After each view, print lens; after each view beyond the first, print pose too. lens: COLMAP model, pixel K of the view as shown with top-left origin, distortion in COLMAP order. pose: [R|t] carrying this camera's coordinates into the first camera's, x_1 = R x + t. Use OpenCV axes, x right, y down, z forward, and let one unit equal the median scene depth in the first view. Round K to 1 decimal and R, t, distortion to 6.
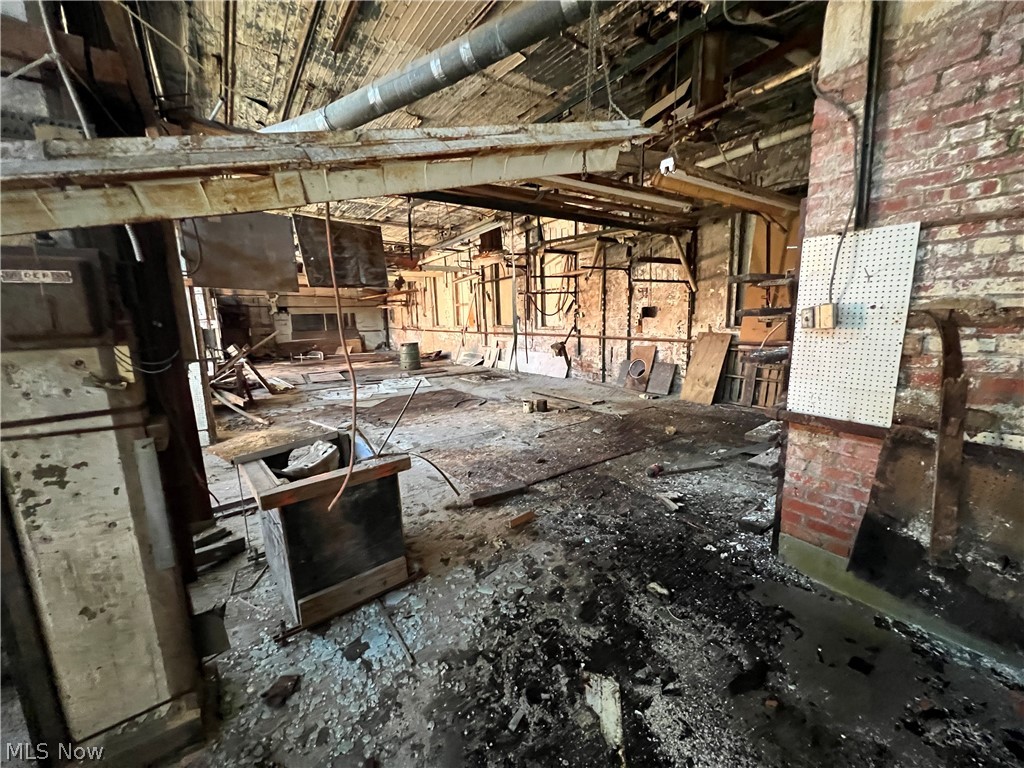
lens RADIAL K [[411.4, 0, 512.3], [0, 411.4, 383.5], [0, 0, 1]] dist [-0.001162, -0.000444]
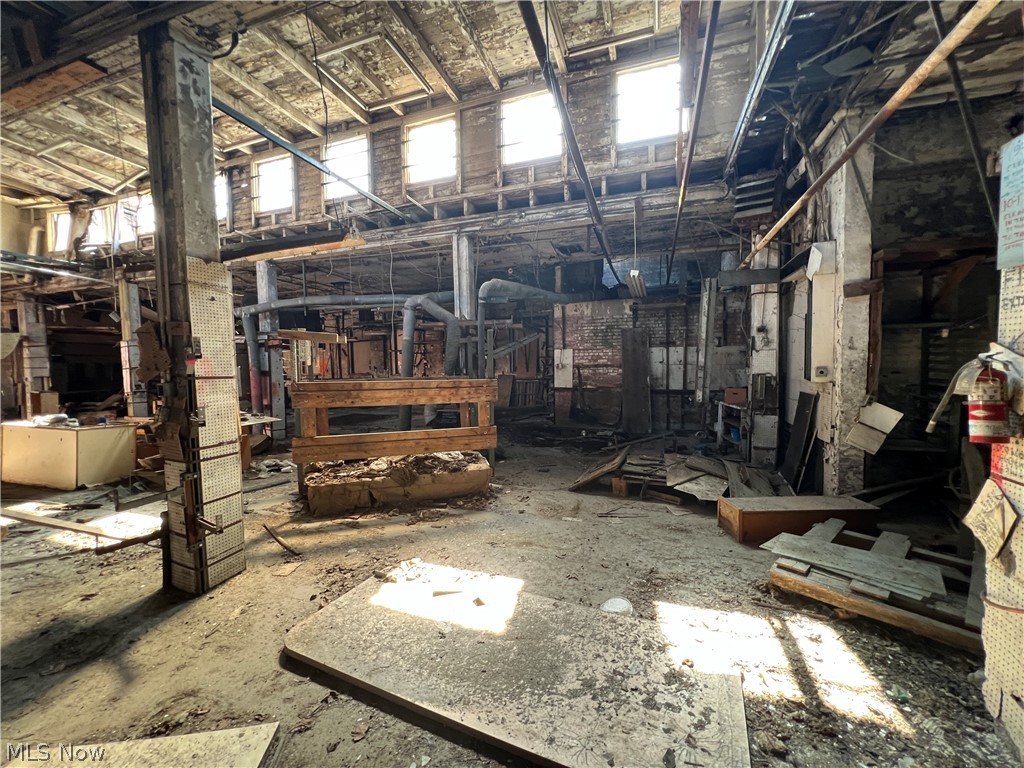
lens RADIAL K [[411.4, 0, 511.4], [0, 411.4, 385.7], [0, 0, 1]] dist [-0.001162, -0.000444]
pose [[0.806832, -0.018611, 0.590488, -0.403891], [0.090862, 0.991521, -0.092902, 0.073006], [-0.583752, 0.128609, 0.801681, -0.396384]]
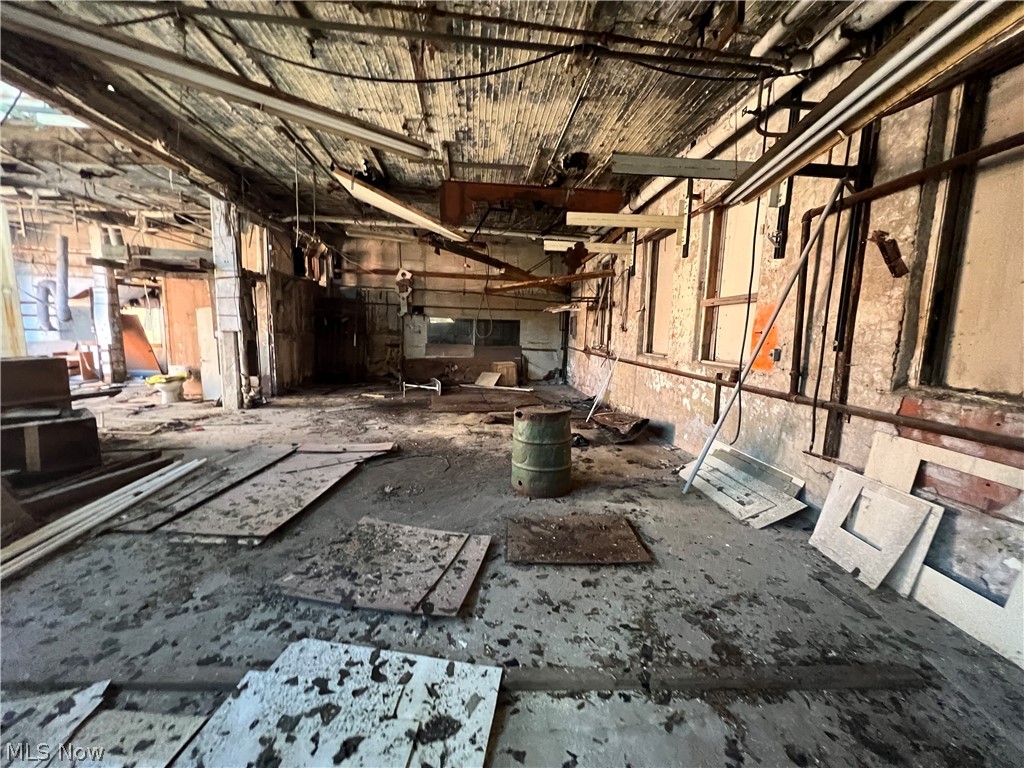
lens RADIAL K [[411.4, 0, 514.4], [0, 411.4, 382.6], [0, 0, 1]] dist [-0.001162, -0.000444]
pose [[0.869604, 0.110911, -0.481131, -0.114780], [-0.128243, 0.991738, -0.003172, -0.110920], [0.476804, 0.064461, 0.876643, 0.682542]]
